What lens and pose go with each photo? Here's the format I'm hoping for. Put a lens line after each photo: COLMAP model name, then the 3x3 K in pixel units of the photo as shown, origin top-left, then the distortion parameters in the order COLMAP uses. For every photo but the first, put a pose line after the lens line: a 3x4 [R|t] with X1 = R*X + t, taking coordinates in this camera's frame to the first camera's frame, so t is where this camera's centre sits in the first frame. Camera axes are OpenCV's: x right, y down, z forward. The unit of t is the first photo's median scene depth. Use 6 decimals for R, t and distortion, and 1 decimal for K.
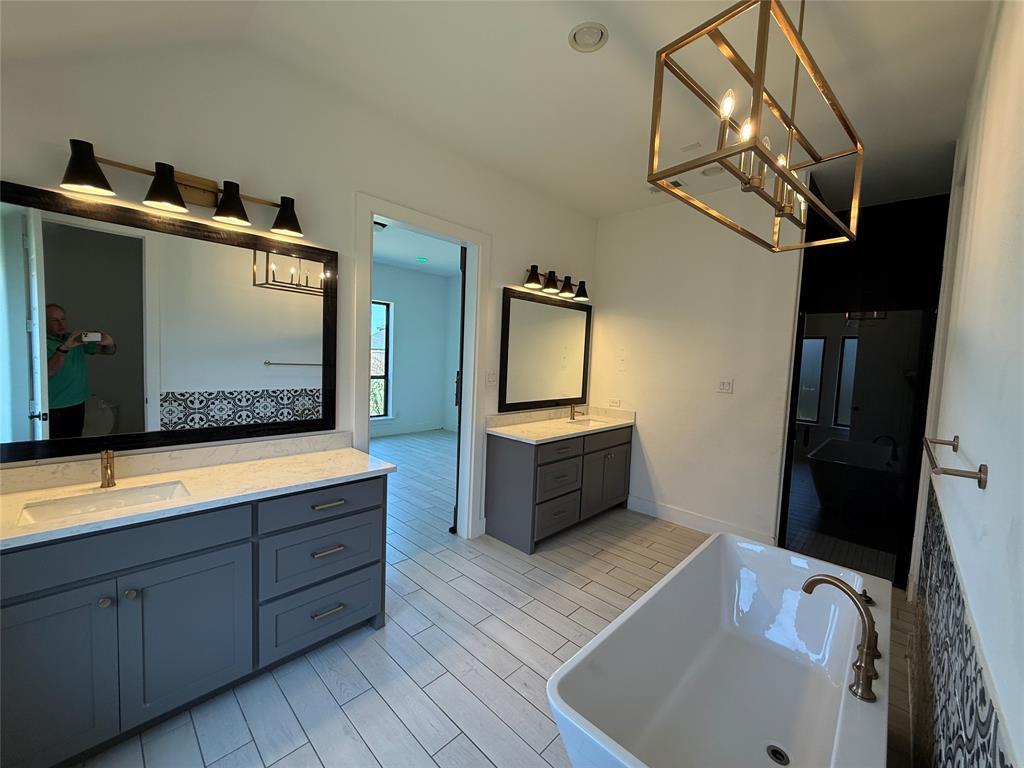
lens RADIAL K [[406.5, 0, 515.3], [0, 406.5, 382.8], [0, 0, 1]] dist [-0.000478, 0.000581]
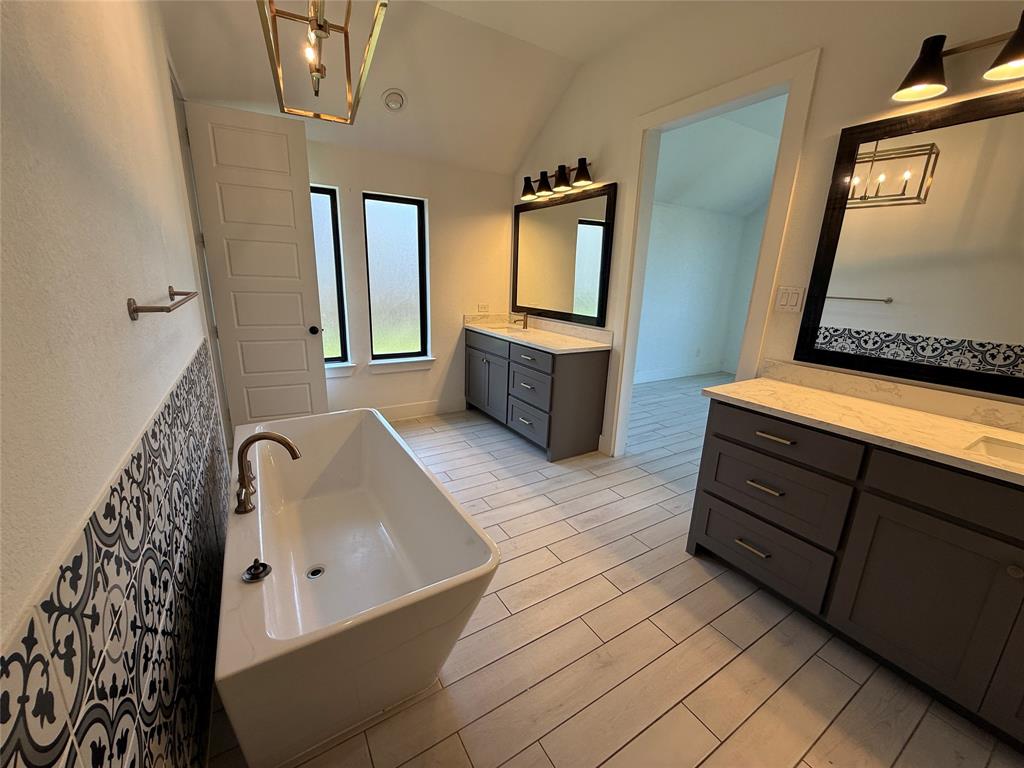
lens RADIAL K [[406.5, 0, 513.2], [0, 406.5, 381.1], [0, 0, 1]] dist [-0.000478, 0.000581]
pose [[-0.227073, 0.214235, -0.950022, 0.909643], [-0.108719, 0.963830, 0.243335, -0.010675], [0.967790, 0.158540, -0.195569, 1.001688]]
